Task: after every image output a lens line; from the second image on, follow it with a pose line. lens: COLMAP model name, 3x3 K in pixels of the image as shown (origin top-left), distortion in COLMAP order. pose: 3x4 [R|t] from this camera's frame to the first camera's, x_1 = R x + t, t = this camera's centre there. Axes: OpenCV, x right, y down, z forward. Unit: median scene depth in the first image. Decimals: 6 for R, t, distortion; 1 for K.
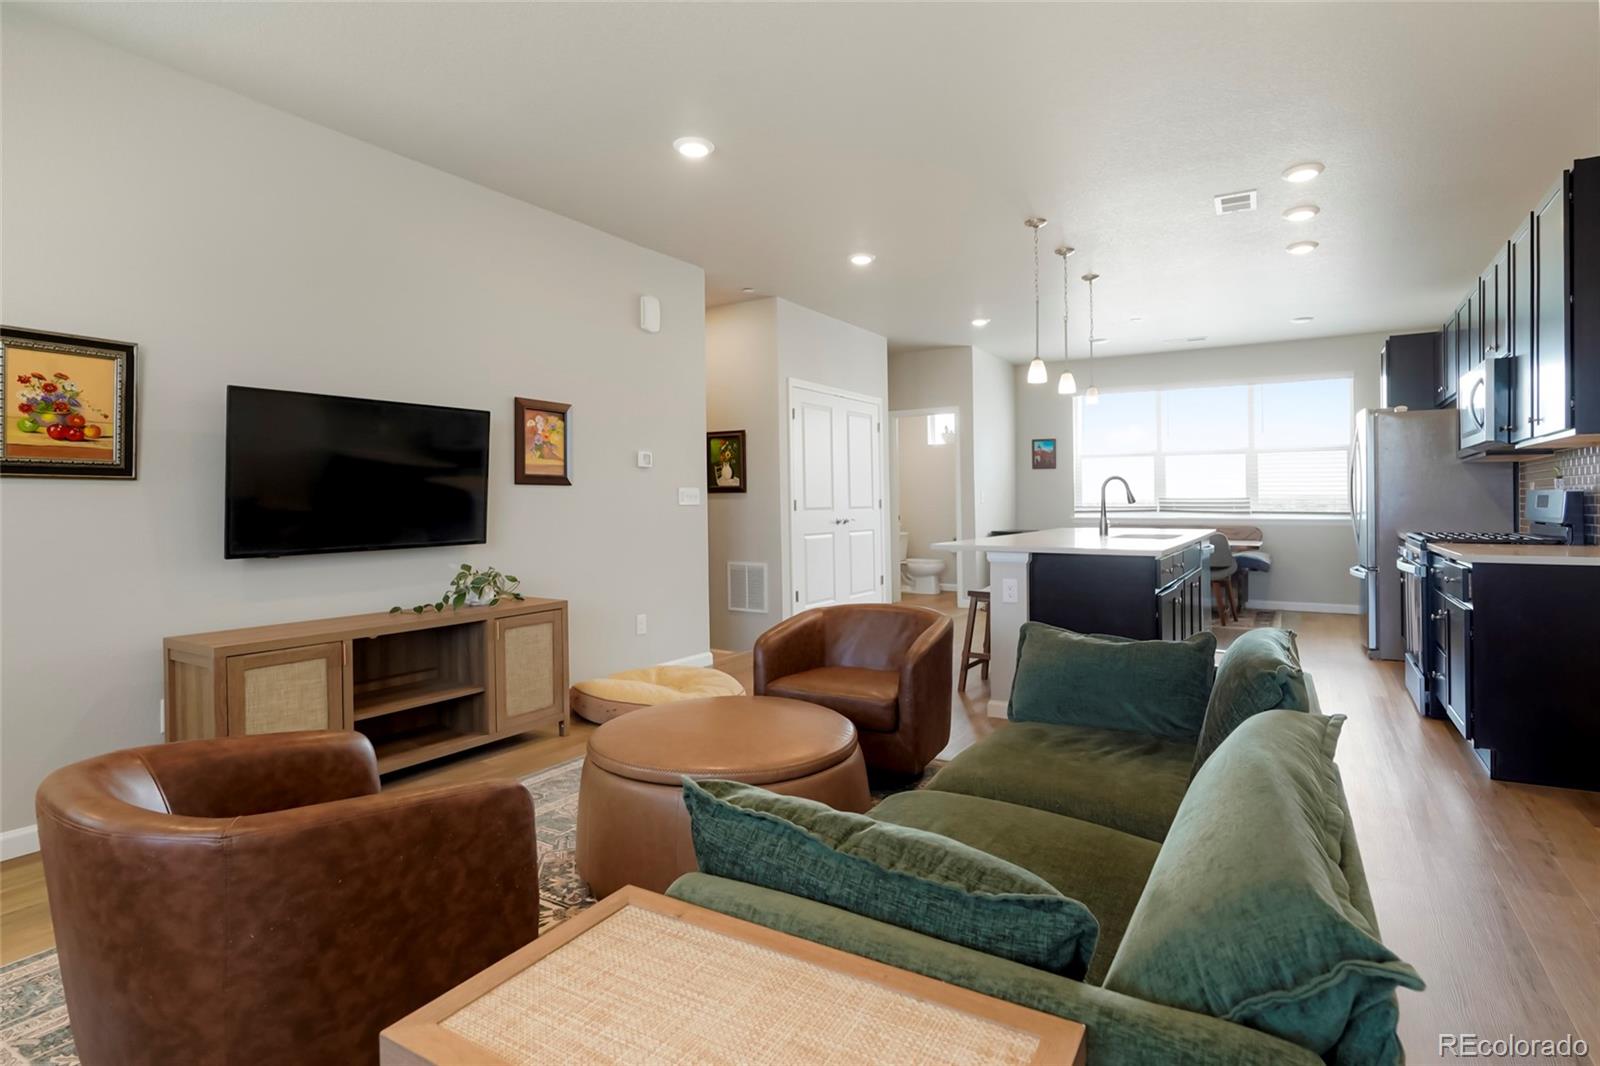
lens RADIAL K [[805.8, 0, 803.2], [0, 805.8, 516.4], [0, 0, 1]] dist [-0.003148, 0.000037]
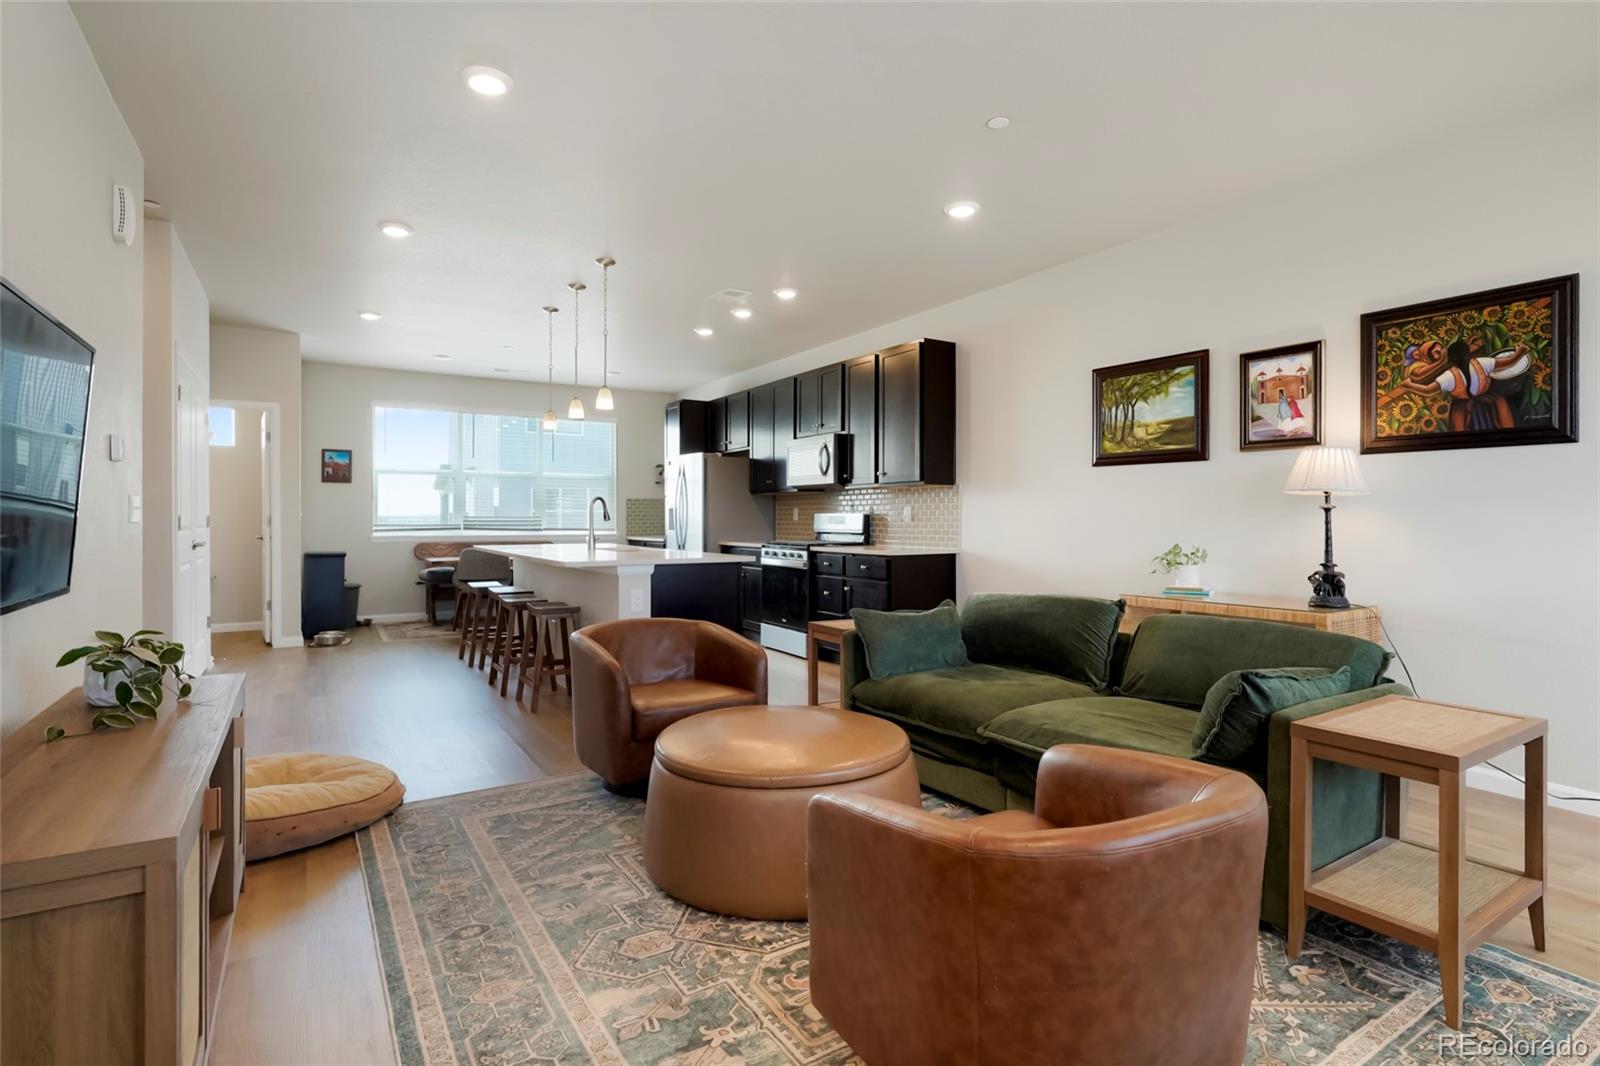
lens RADIAL K [[805.8, 0, 801.4], [0, 805.8, 532.9], [0, 0, 1]] dist [-0.003148, 0.000037]
pose [[0.449457, -0.012083, 0.893220, -0.489856], [0.013731, 0.999884, 0.006617, -0.003208], [-0.893196, 0.009290, 0.449571, 0.242604]]
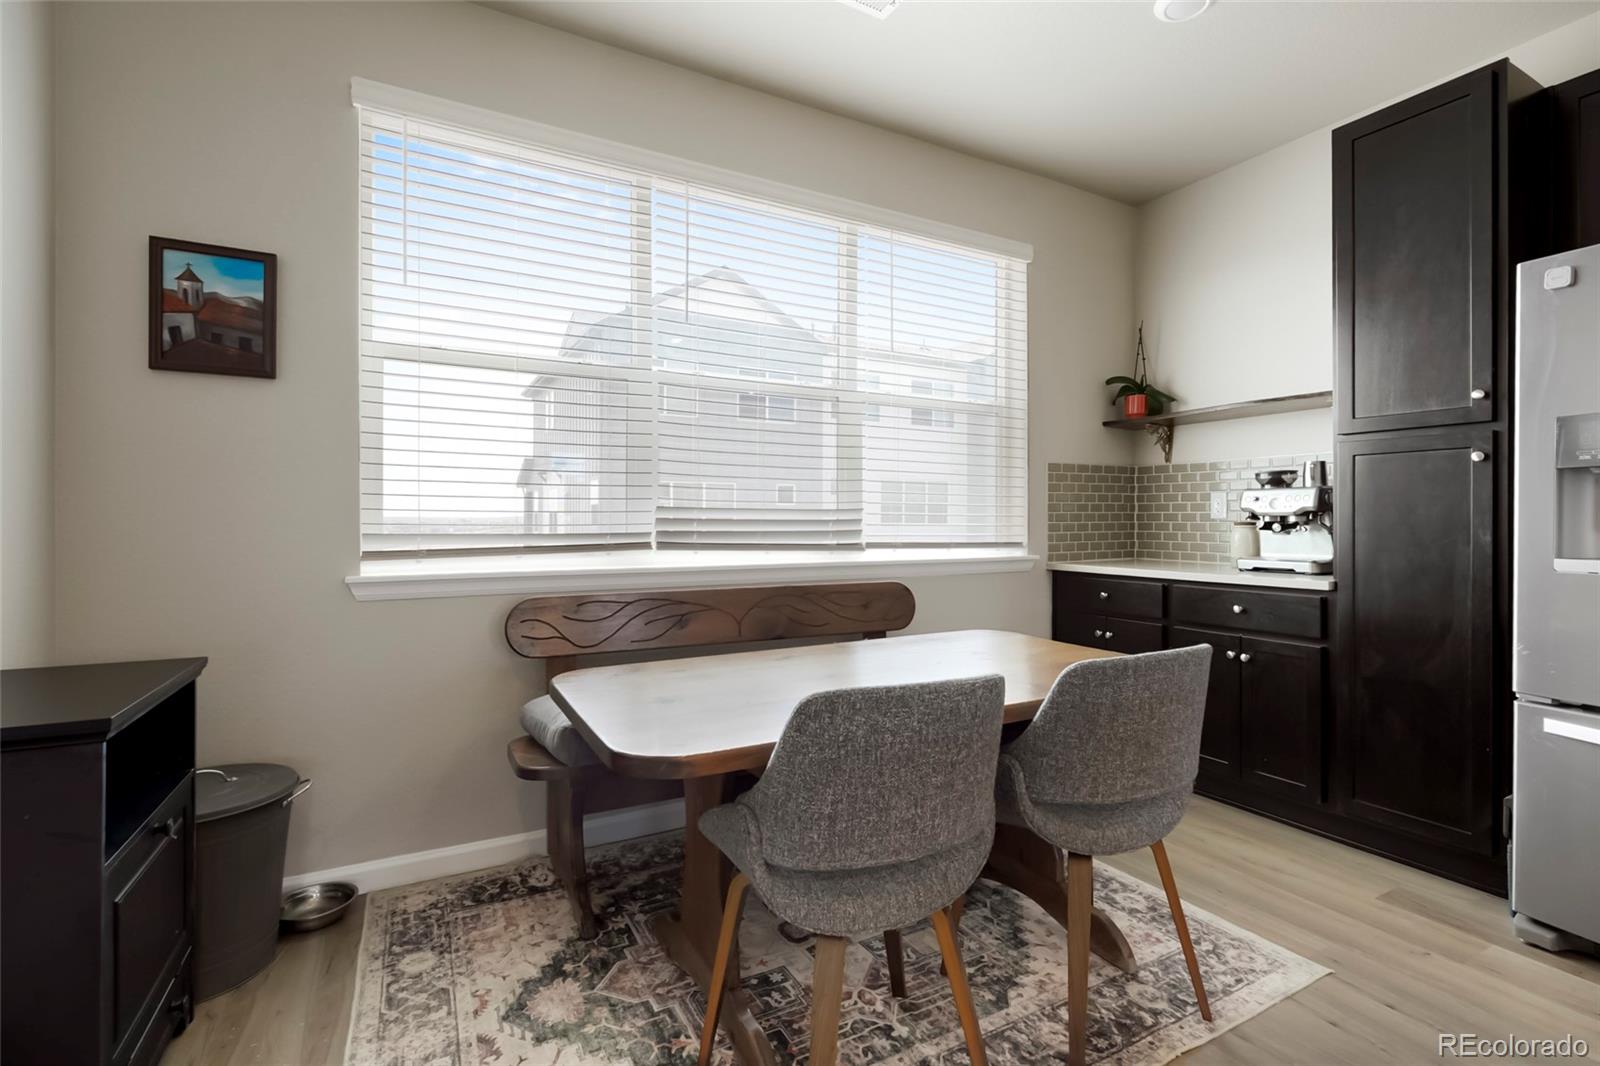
lens RADIAL K [[735.7, 0, 802.5], [0, 735.7, 523.3], [0, 0, 1]] dist [-0.003527, -0.000143]
pose [[0.490046, 0.002962, 0.871692, 0.357198], [0.014208, 0.999834, -0.011384, -0.020068], [-0.871581, 0.017964, 0.489923, 1.355266]]
